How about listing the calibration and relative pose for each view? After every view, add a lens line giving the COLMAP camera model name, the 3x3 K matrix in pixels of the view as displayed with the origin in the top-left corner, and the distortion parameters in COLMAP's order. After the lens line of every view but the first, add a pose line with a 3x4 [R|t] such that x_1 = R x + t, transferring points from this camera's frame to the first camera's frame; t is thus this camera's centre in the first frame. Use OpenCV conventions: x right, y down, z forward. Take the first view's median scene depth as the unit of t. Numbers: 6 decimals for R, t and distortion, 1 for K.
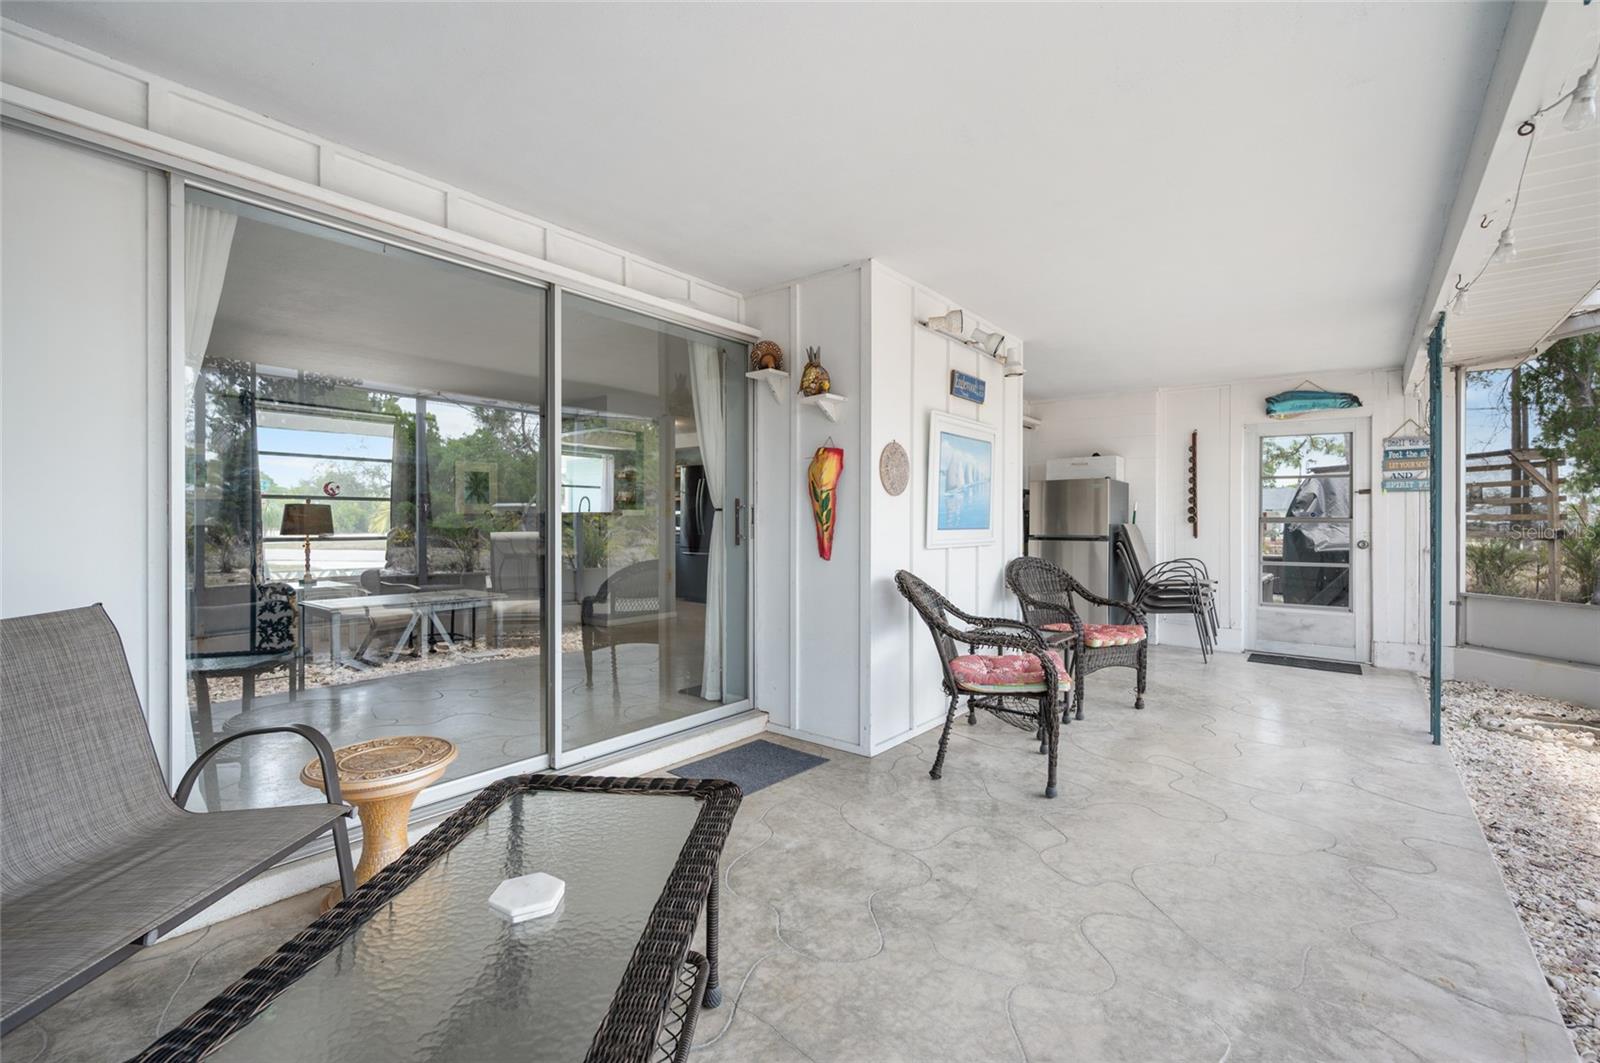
lens RADIAL K [[717.9, 0, 798.0], [0, 717.9, 527.0], [0, 0, 1]] dist [-0.000999, 0.000162]
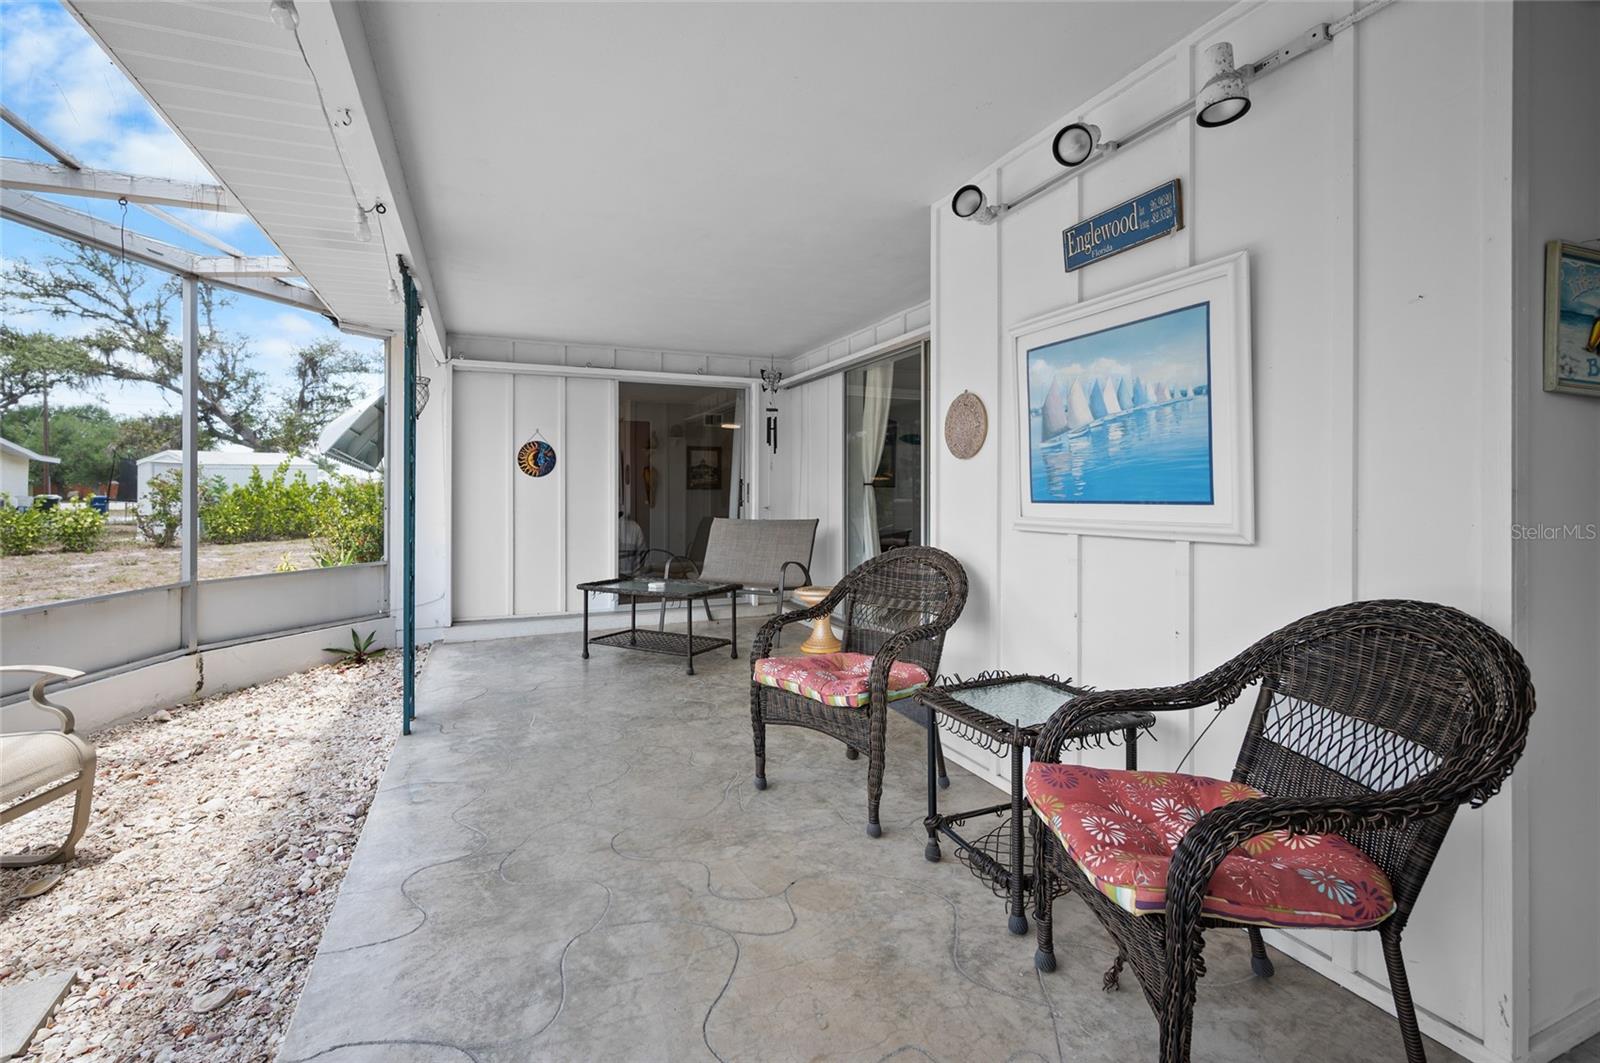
lens RADIAL K [[717.9, 0, 788.0], [0, 717.9, 490.0], [0, 0, 1]] dist [-0.000999, 0.000162]
pose [[-0.494495, -0.001098, -0.869180, 0.941092], [0.002399, 0.999994, -0.002628, -0.006853], [0.869177, -0.003384, -0.494489, 1.225438]]
